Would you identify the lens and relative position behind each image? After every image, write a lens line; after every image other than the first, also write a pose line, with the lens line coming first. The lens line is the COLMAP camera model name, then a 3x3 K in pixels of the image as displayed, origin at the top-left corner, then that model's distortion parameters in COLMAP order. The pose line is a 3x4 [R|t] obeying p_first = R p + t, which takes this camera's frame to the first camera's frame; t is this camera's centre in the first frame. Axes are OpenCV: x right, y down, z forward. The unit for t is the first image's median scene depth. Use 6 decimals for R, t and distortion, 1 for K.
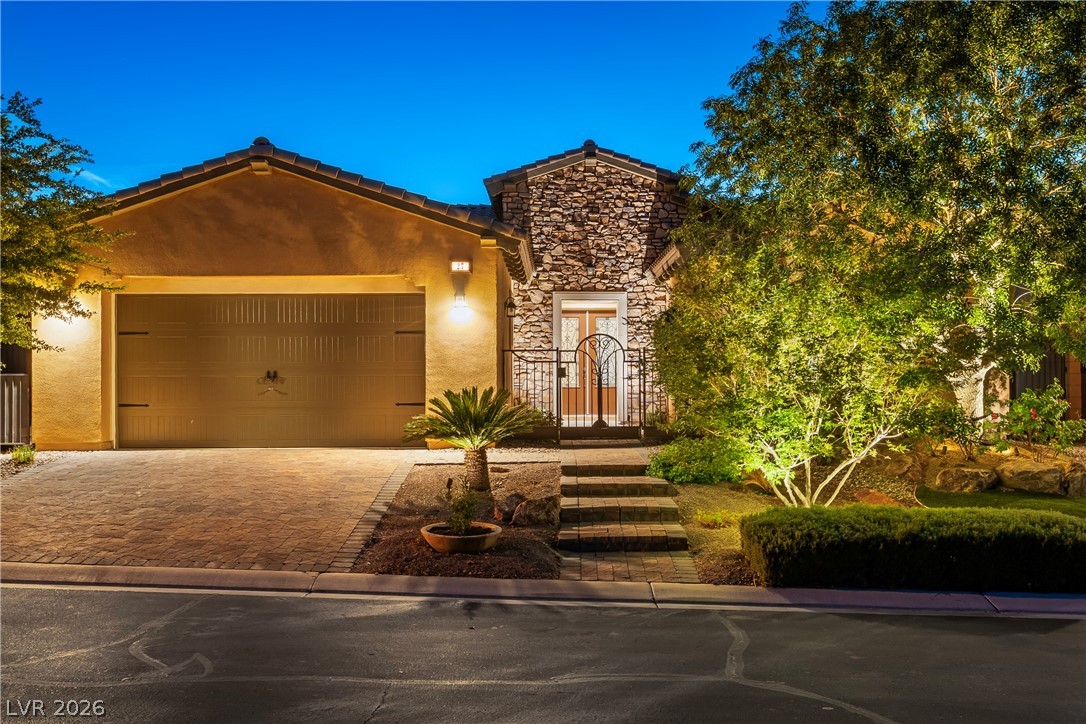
lens RADIAL K [[1036.7, 0, 541.2], [0, 1036.7, 365.5], [0, 0, 1]] dist [-0.000063, 0.000000]
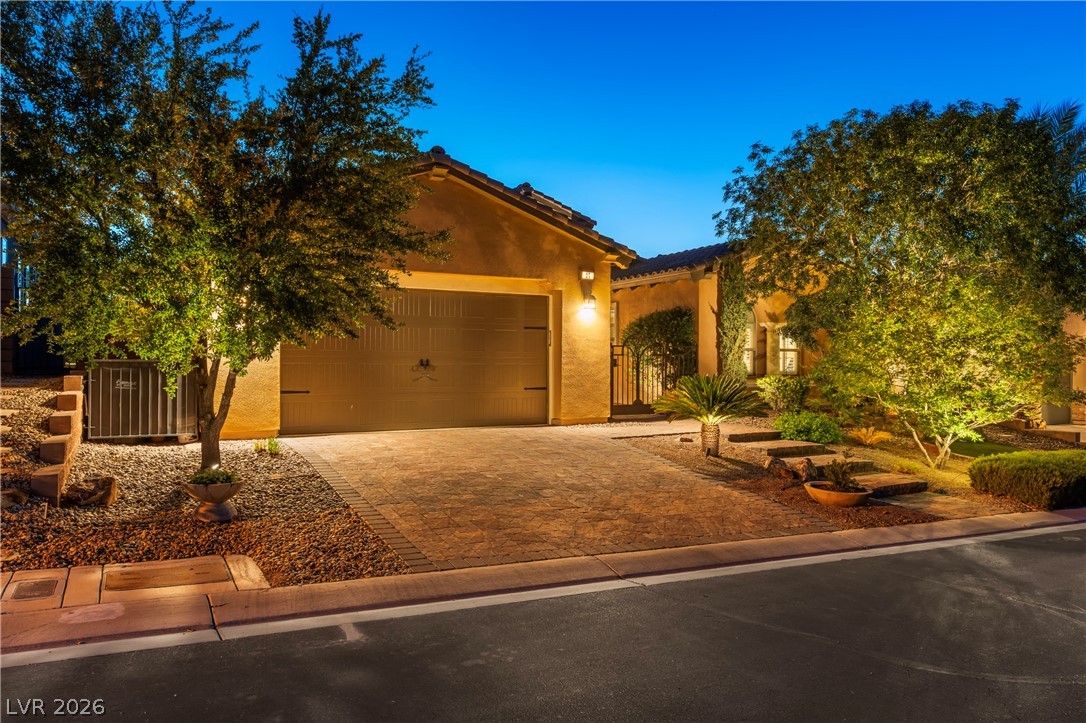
lens RADIAL K [[742.4, 0, 543.2], [0, 742.4, 358.4], [0, 0, 1]] dist [-0.000555, -0.000042]
pose [[0.877530, 0.010333, 0.479410, -0.527091], [-0.010158, 0.999944, -0.002958, 0.005228], [-0.479414, -0.002274, 0.877586, 0.248109]]
